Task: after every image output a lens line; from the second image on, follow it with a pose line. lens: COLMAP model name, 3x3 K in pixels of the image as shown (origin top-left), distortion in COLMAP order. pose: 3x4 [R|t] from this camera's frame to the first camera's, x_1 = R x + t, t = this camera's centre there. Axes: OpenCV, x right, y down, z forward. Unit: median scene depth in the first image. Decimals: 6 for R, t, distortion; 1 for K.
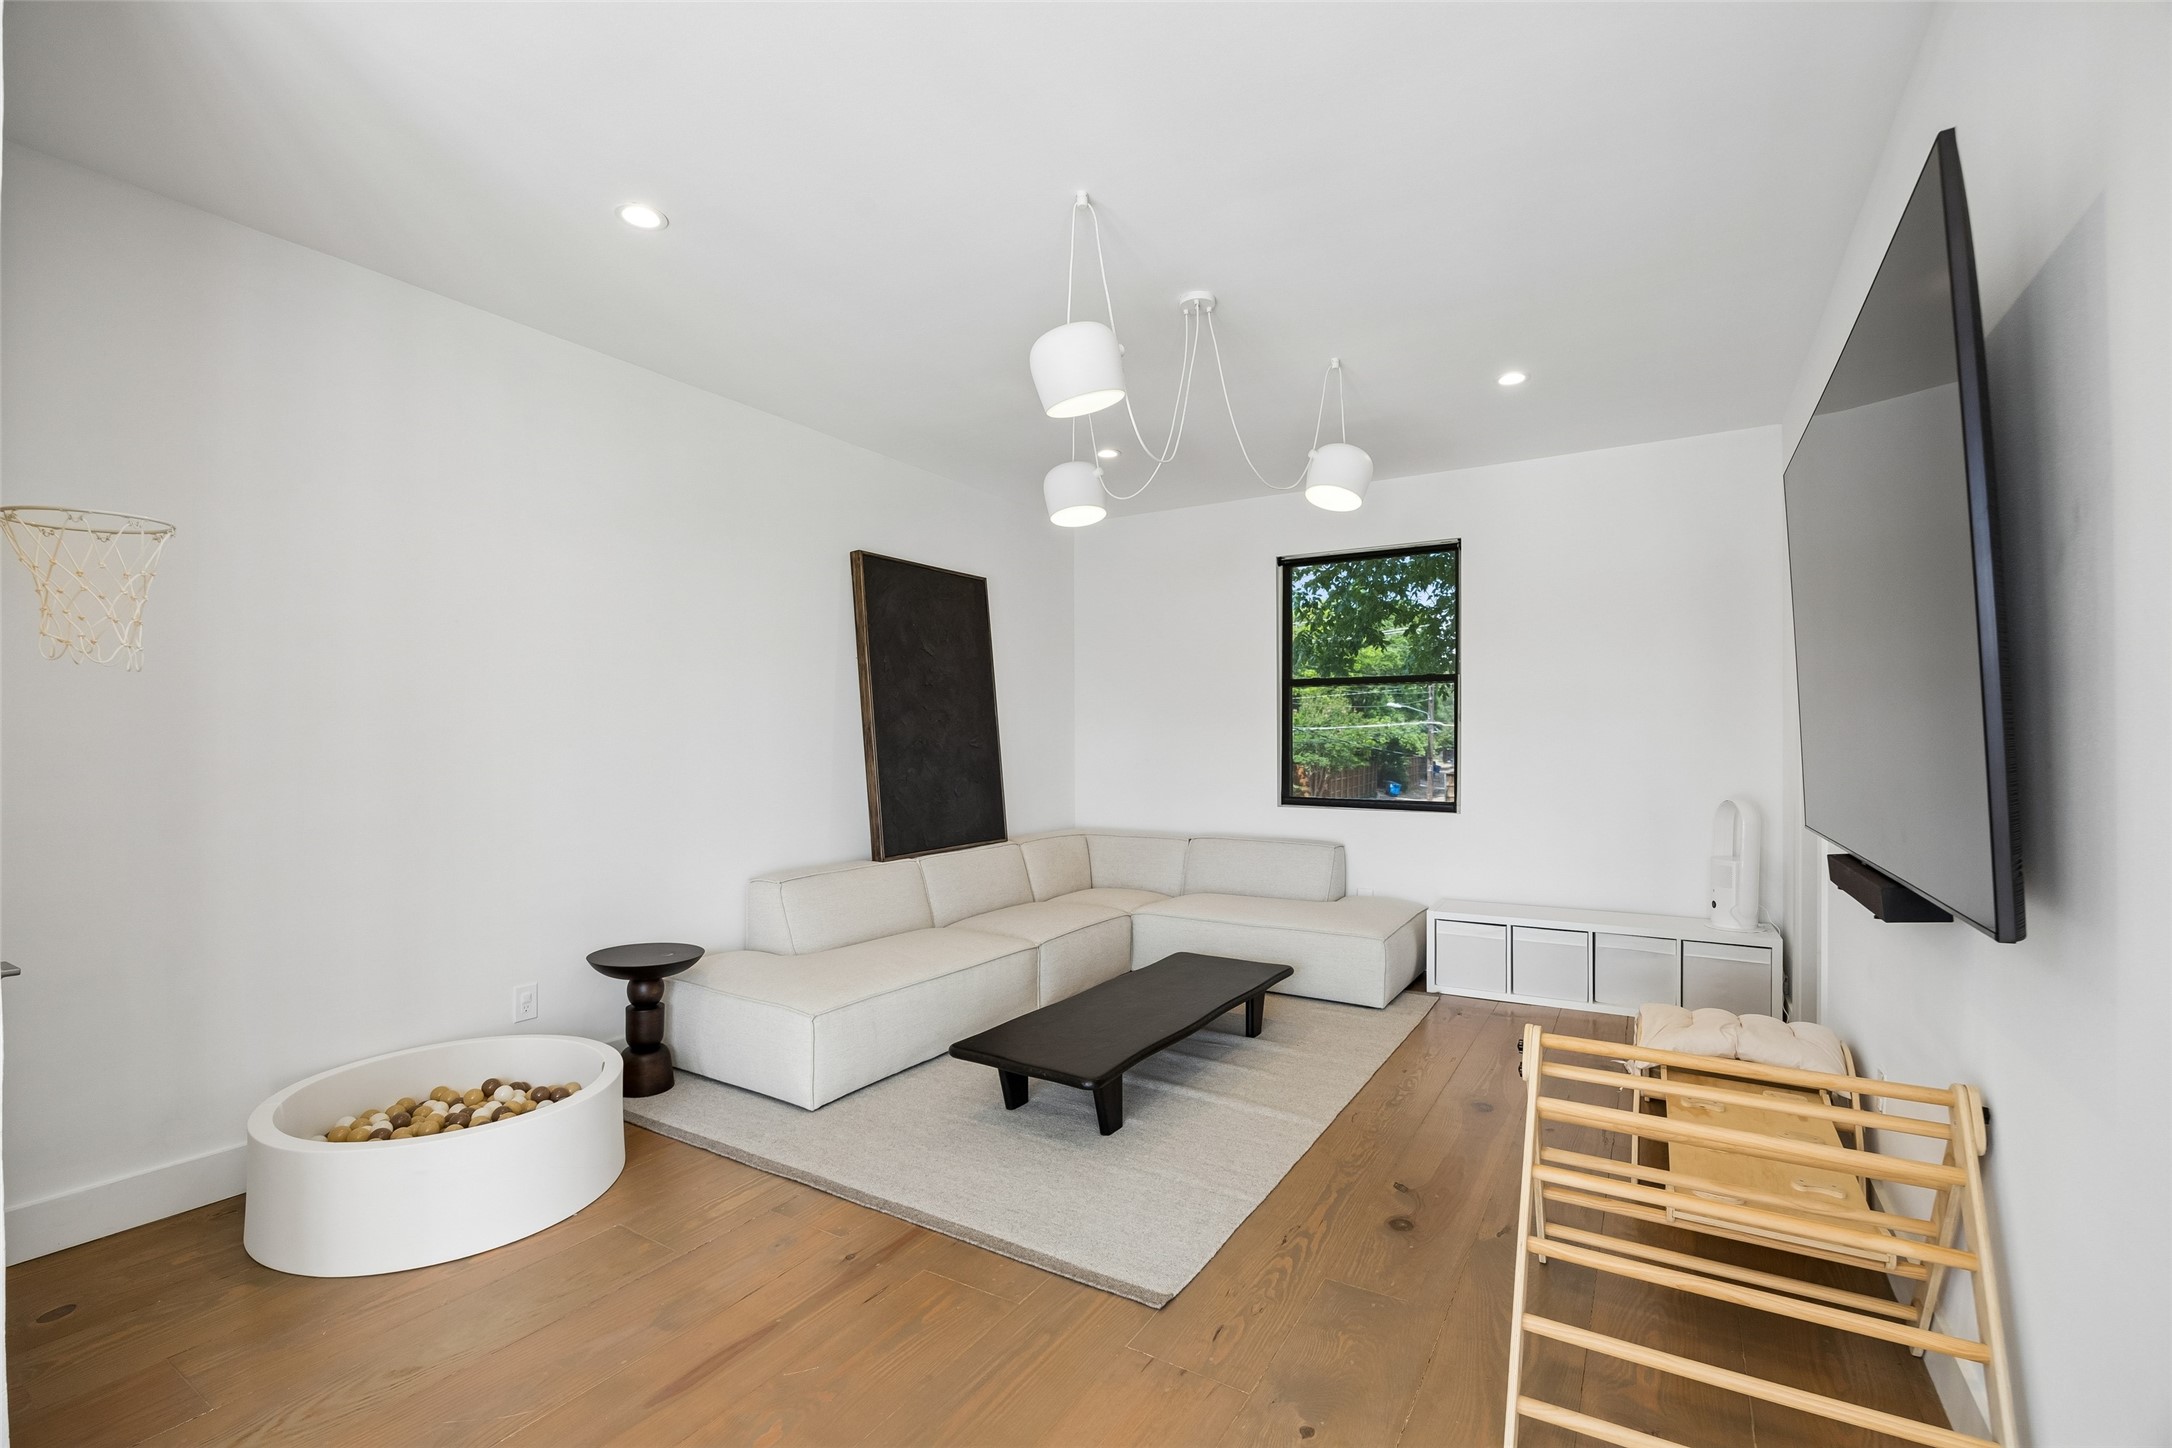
lens RADIAL K [[952.6, 0, 1084.8], [0, 952.6, 722.6], [0, 0, 1]] dist [-0.013586, 0.001002]
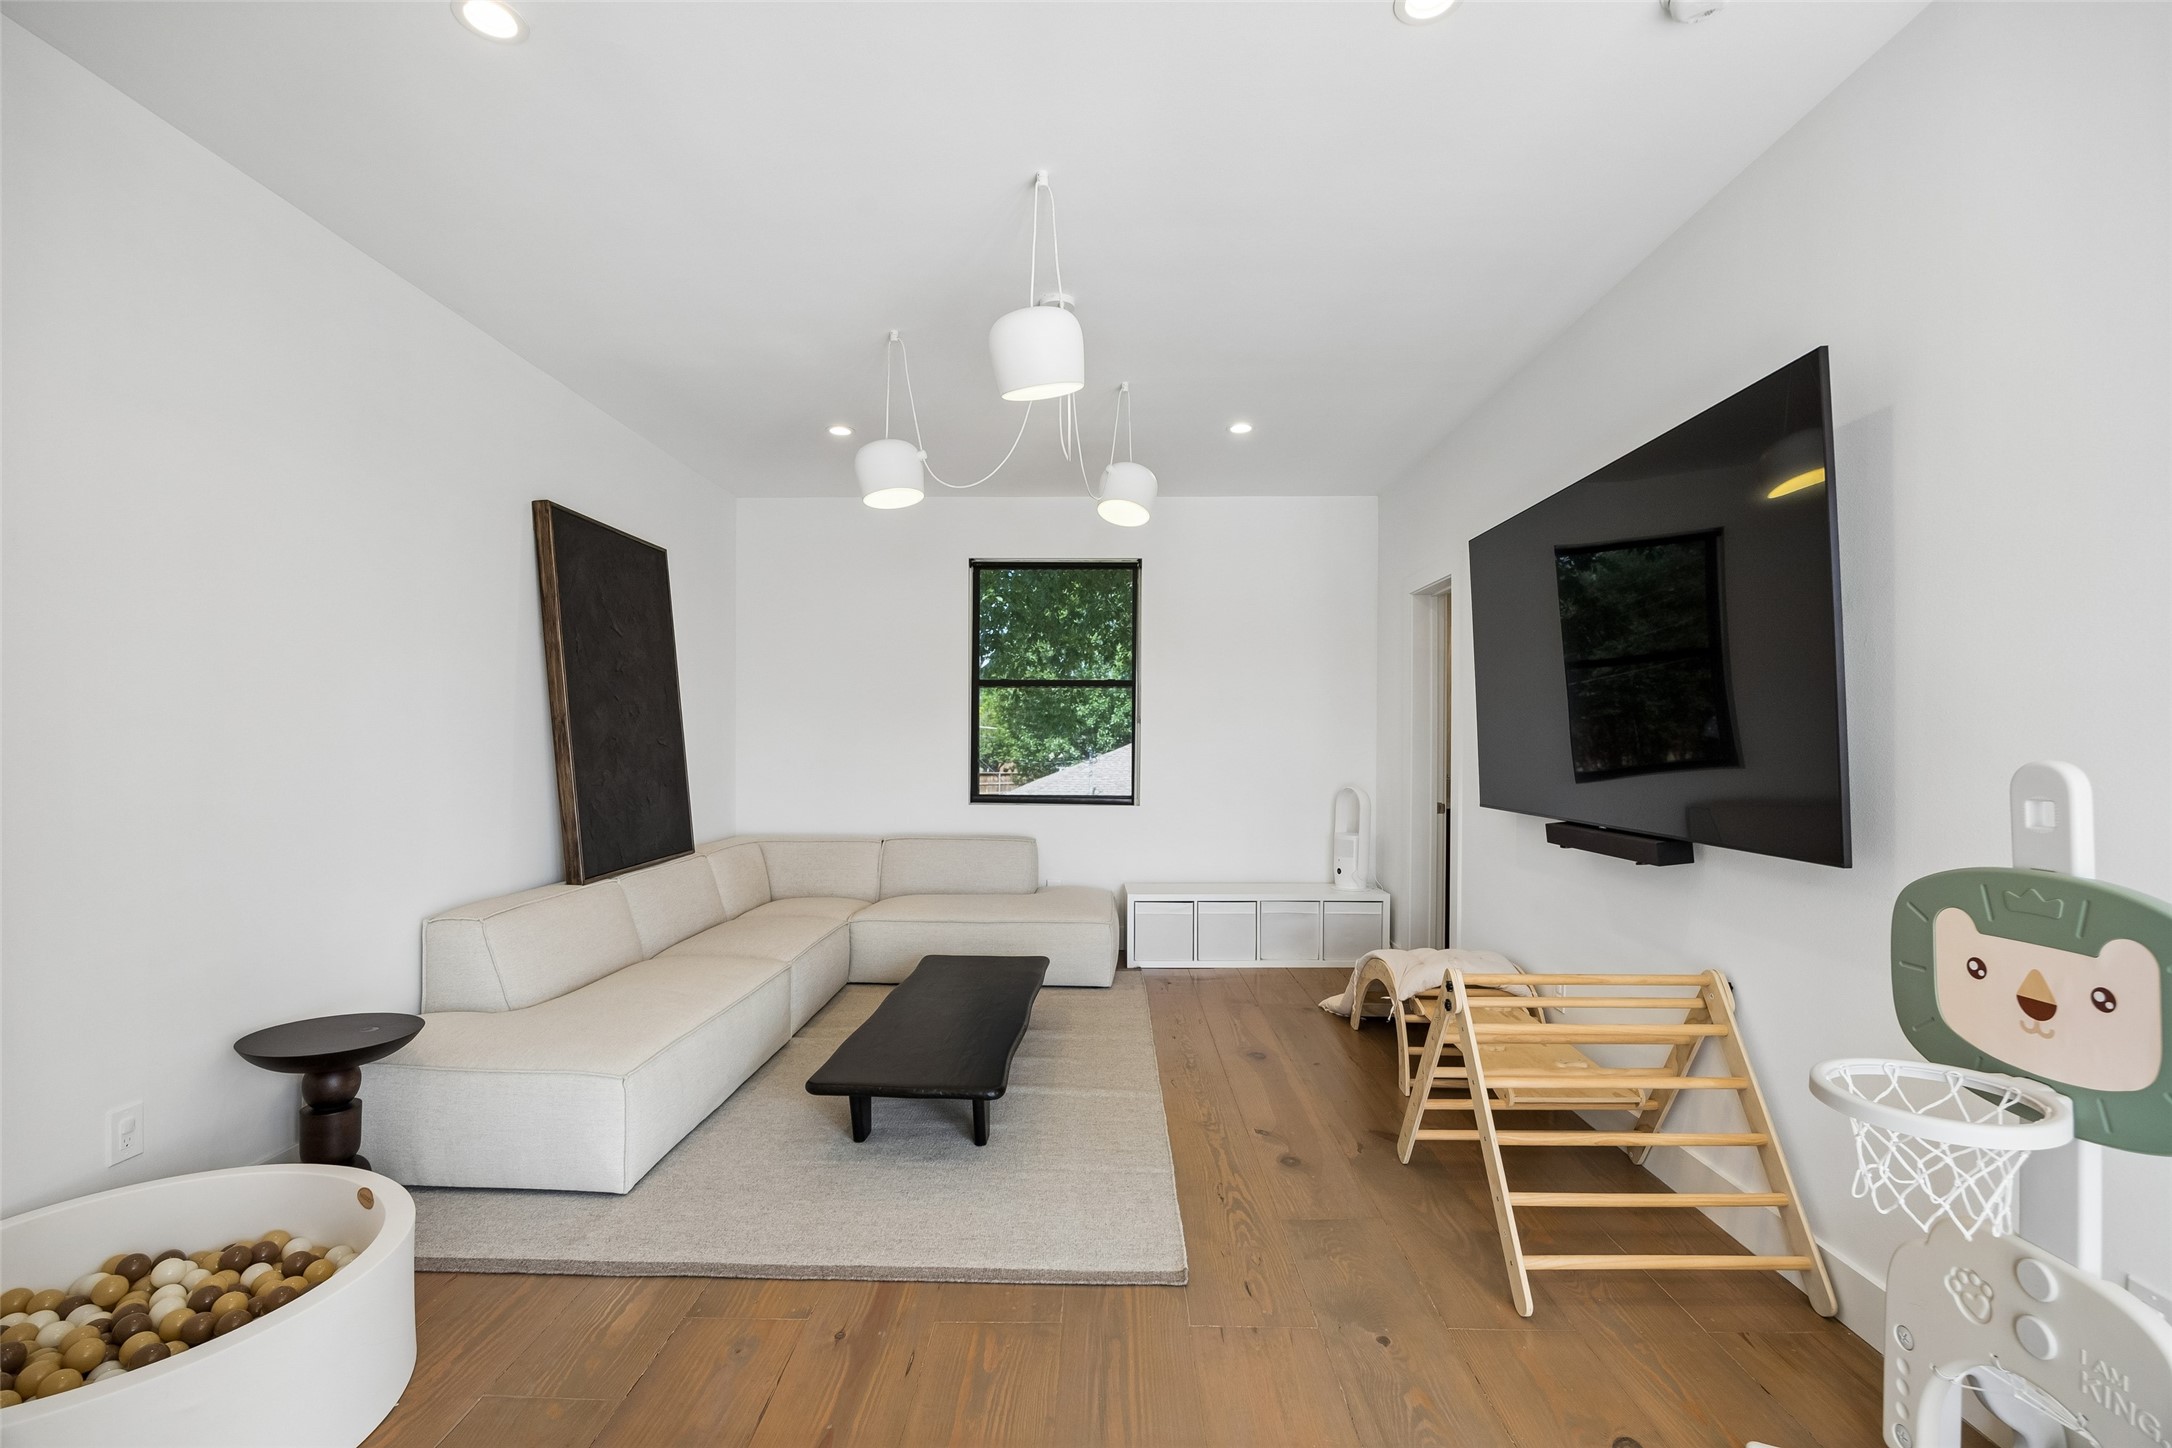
lens RADIAL K [[952.6, 0, 1088.0], [0, 952.6, 731.0], [0, 0, 1]] dist [-0.013586, 0.001002]
pose [[0.860486, 0.009402, 0.509387, -0.295727], [-0.013942, 0.999890, 0.005096, 0.004041], [-0.509283, -0.011487, 0.860523, 0.089918]]
